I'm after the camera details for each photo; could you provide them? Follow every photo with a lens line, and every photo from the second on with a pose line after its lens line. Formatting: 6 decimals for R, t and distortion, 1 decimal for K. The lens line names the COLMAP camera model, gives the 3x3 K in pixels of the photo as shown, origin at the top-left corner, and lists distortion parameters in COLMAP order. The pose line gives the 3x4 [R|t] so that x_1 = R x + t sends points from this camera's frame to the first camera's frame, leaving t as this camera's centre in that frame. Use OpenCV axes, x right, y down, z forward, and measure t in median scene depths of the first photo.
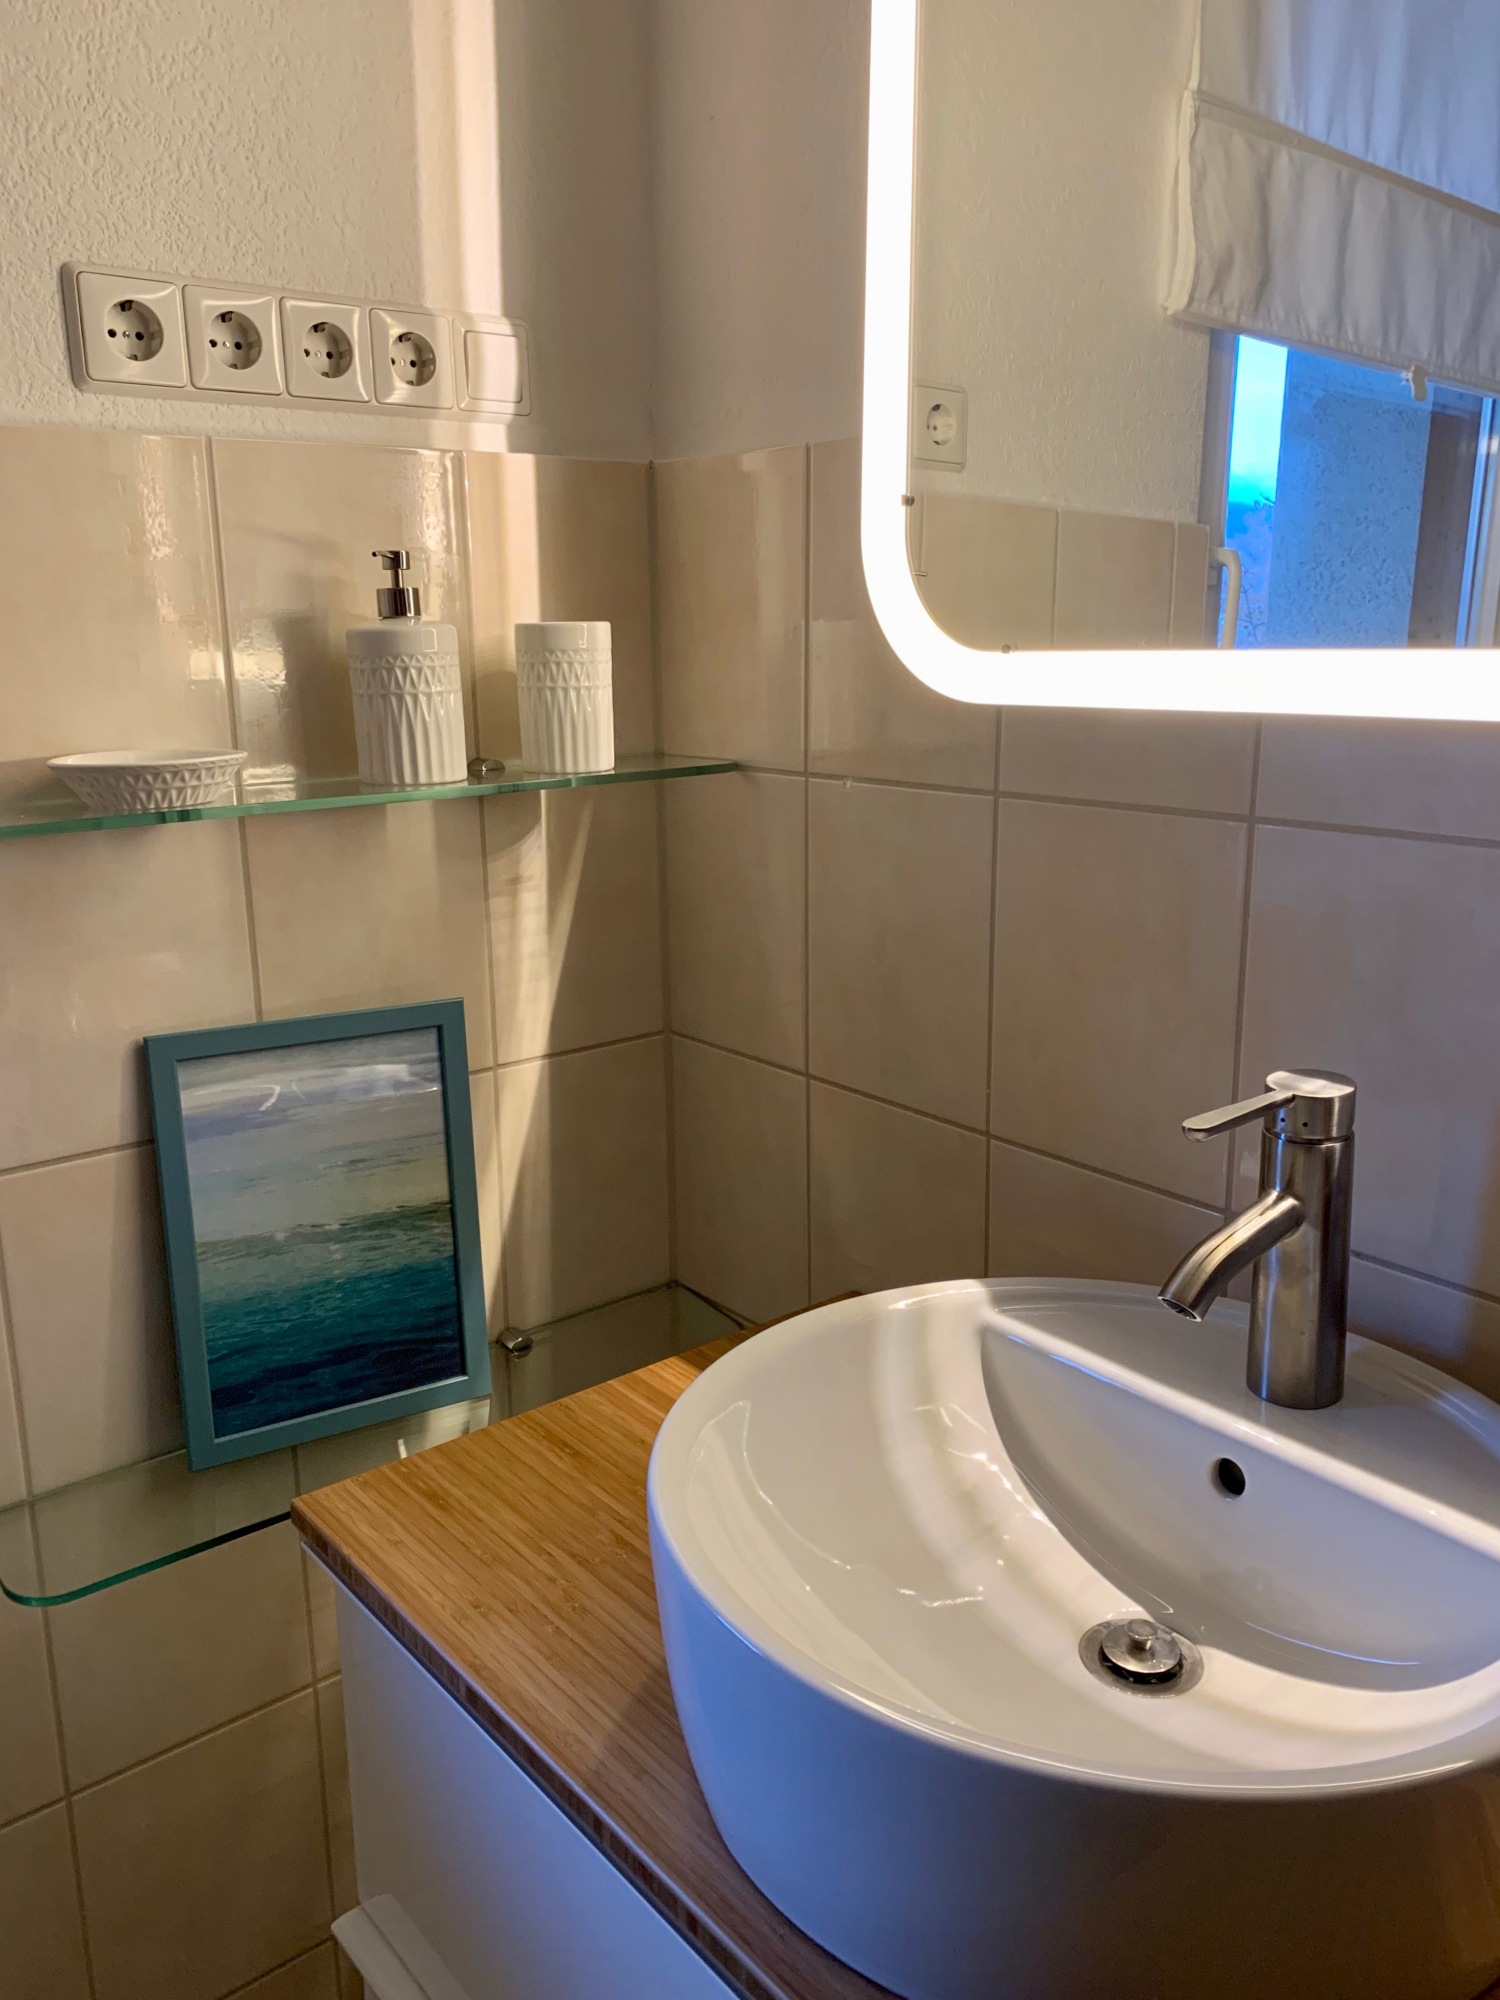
lens RADIAL K [[1564.9, 0, 713.1], [0, 1564.9, 1004.2], [0, 0, 1]] dist [0.076687, -0.220209]
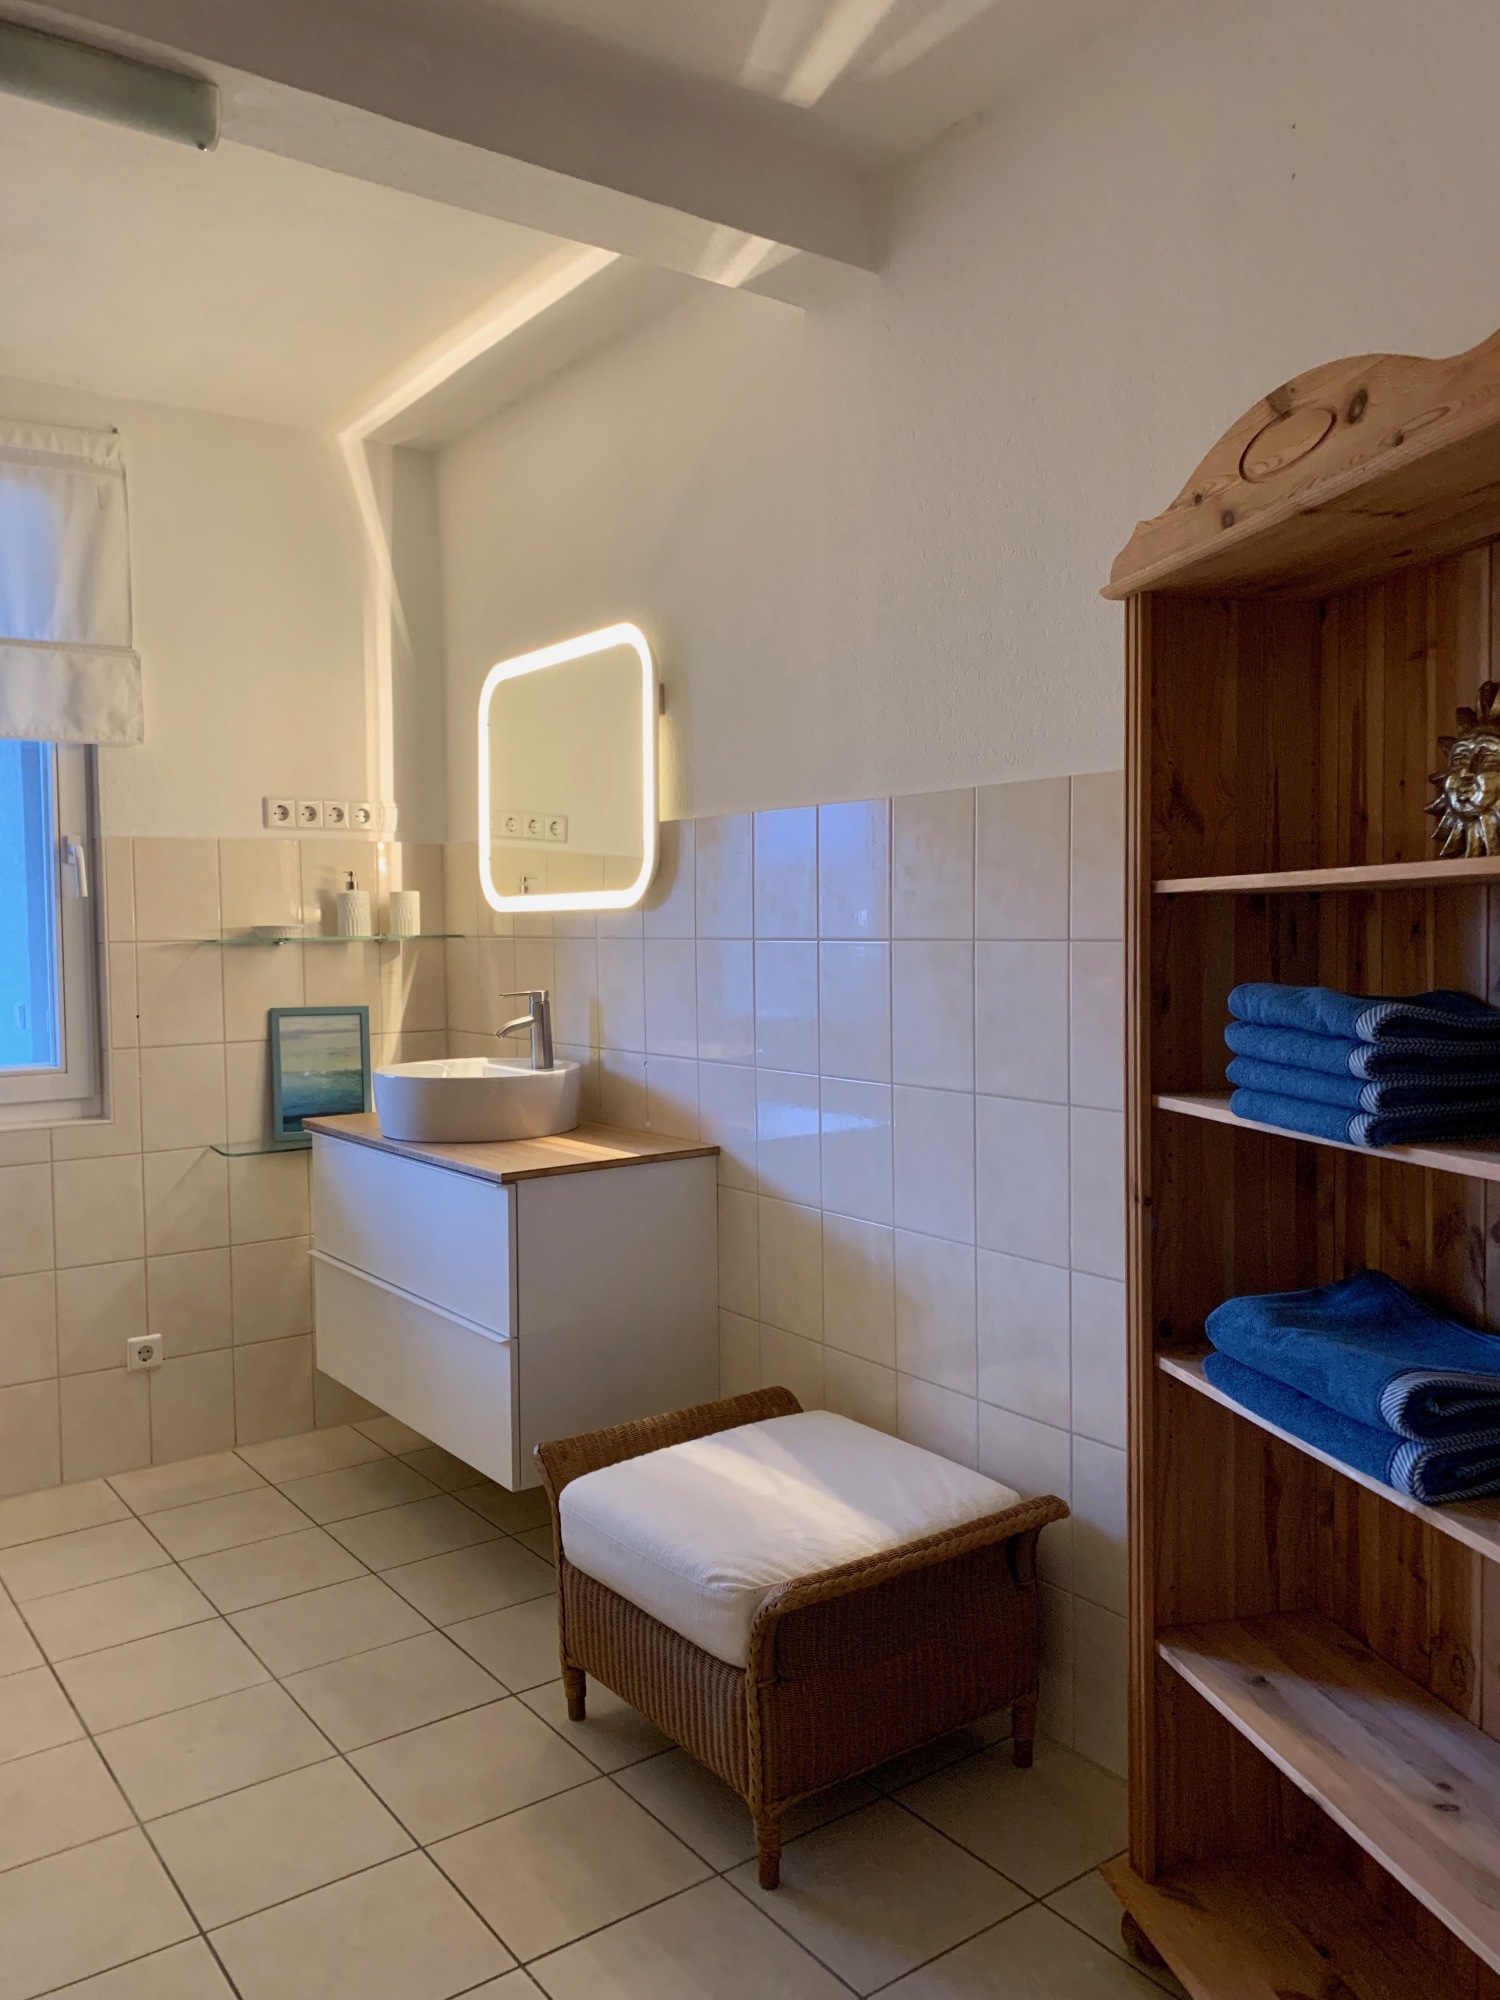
lens RADIAL K [[1528.6, 0, 750.0], [0, 1528.6, 1000.0], [0, 0, 1]] dist [-0.000890, 0.003790]
pose [[0.999284, 0.004173, -0.037614, 0.772439], [-0.011129, 0.982354, -0.186700, 0.587567], [0.036171, 0.186985, 0.981697, -2.139018]]
